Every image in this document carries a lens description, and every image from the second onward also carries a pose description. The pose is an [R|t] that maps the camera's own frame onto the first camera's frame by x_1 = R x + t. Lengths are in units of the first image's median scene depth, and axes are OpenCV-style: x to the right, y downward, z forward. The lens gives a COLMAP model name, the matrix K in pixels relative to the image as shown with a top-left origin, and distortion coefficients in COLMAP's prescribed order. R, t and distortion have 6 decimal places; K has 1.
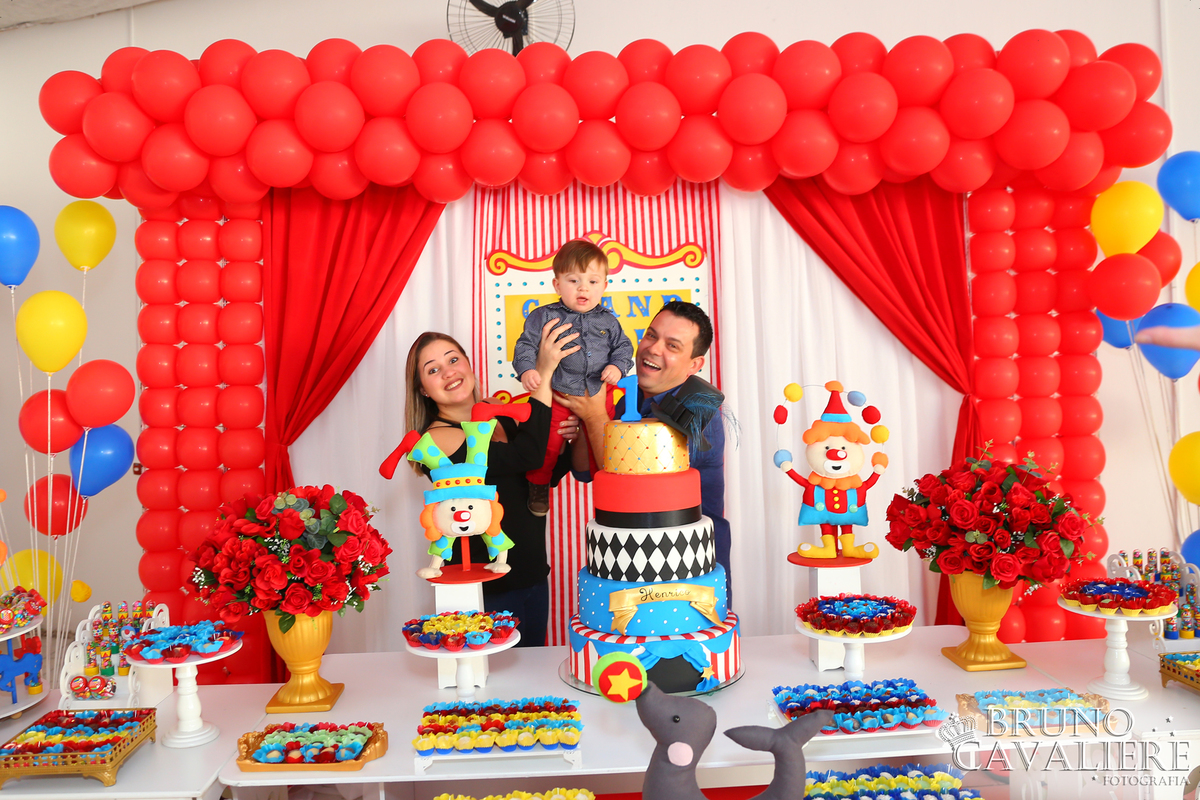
lens RADIAL K [[934.3, 0, 573.0], [0, 934.3, 377.4], [0, 0, 1]] dist [-0.120962, 0.090652]
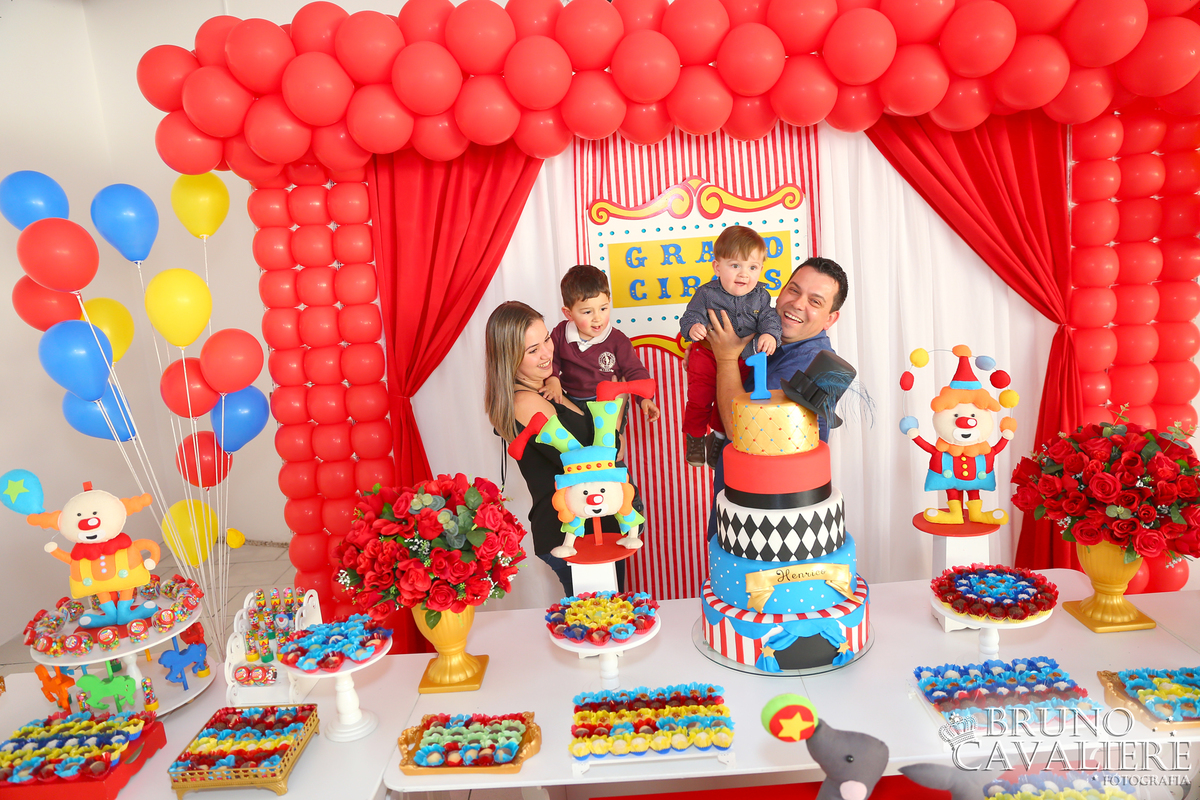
lens RADIAL K [[805.7, 0, 600.0], [0, 805.7, 400.0], [0, 0, 1]] dist [-0.118184, 0.086764]
pose [[0.997788, -0.037287, -0.055034, -0.058260], [0.045937, 0.985159, 0.165383, -0.096266], [0.048050, -0.167545, 0.984693, 0.149866]]
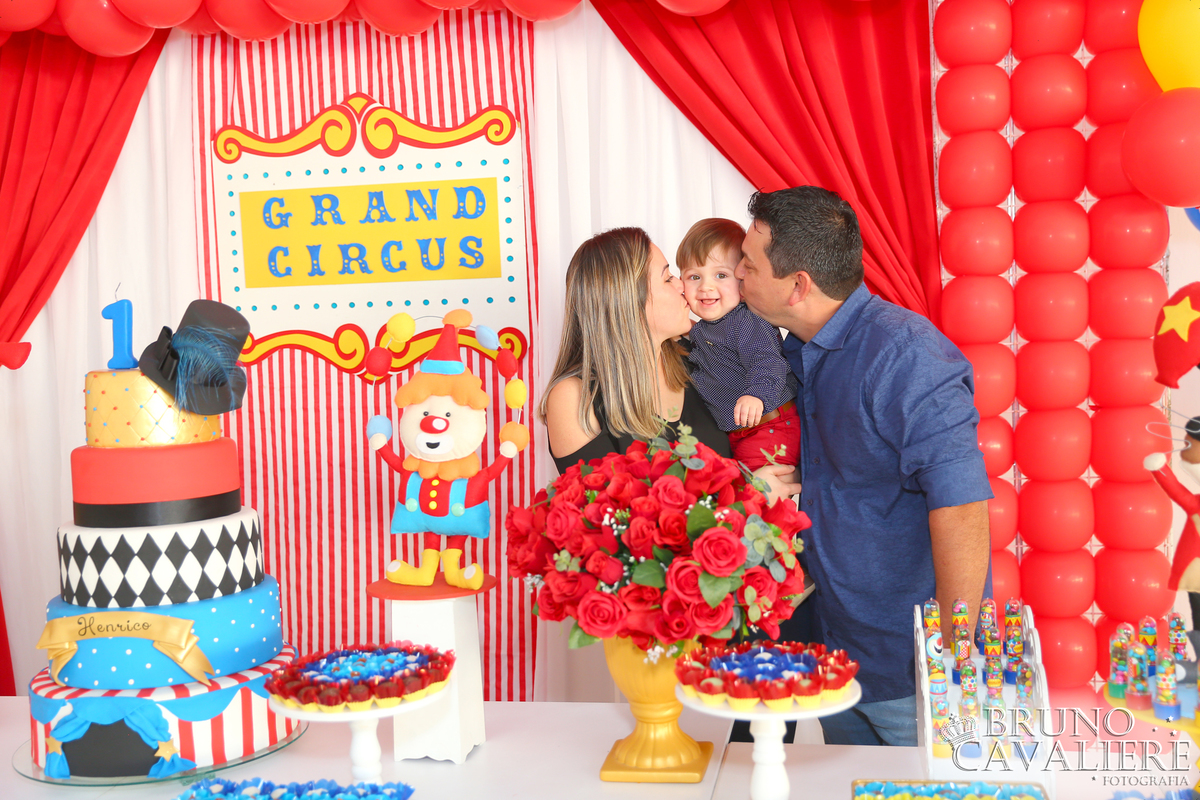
lens RADIAL K [[1305.4, 0, 600.0], [0, 1305.4, 400.0], [0, 0, 1]] dist [0.004309, 0.077231]
pose [[0.980239, 0.011006, -0.197511, 0.563141], [0.000541, 0.998298, 0.058311, 0.013971], [0.197817, -0.057266, 0.978565, 0.139989]]
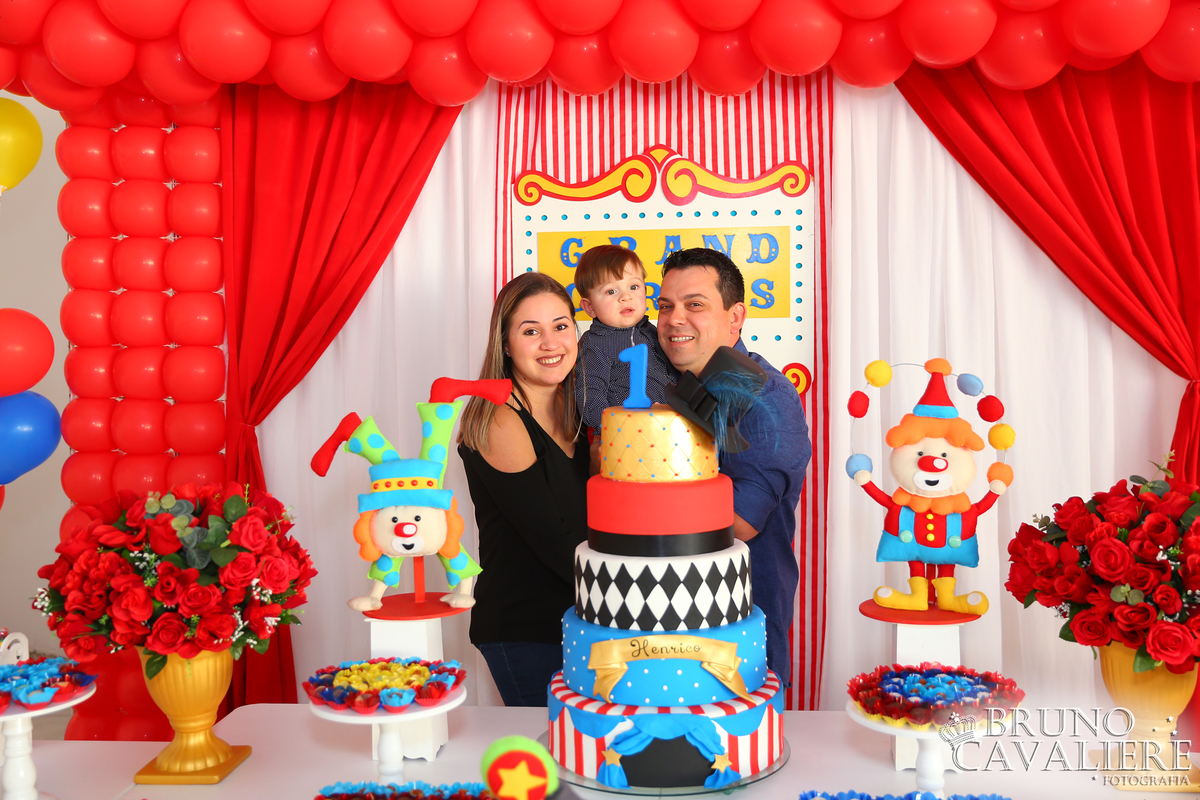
lens RADIAL K [[1203.9, 0, 600.0], [0, 1203.9, 400.0], [0, 0, 1]] dist [-0.023533, 0.094066]
pose [[0.992539, 0.026110, -0.119098, 0.139046], [-0.020159, 0.998500, 0.050907, -0.006040], [0.120249, -0.048126, 0.991577, 0.066992]]
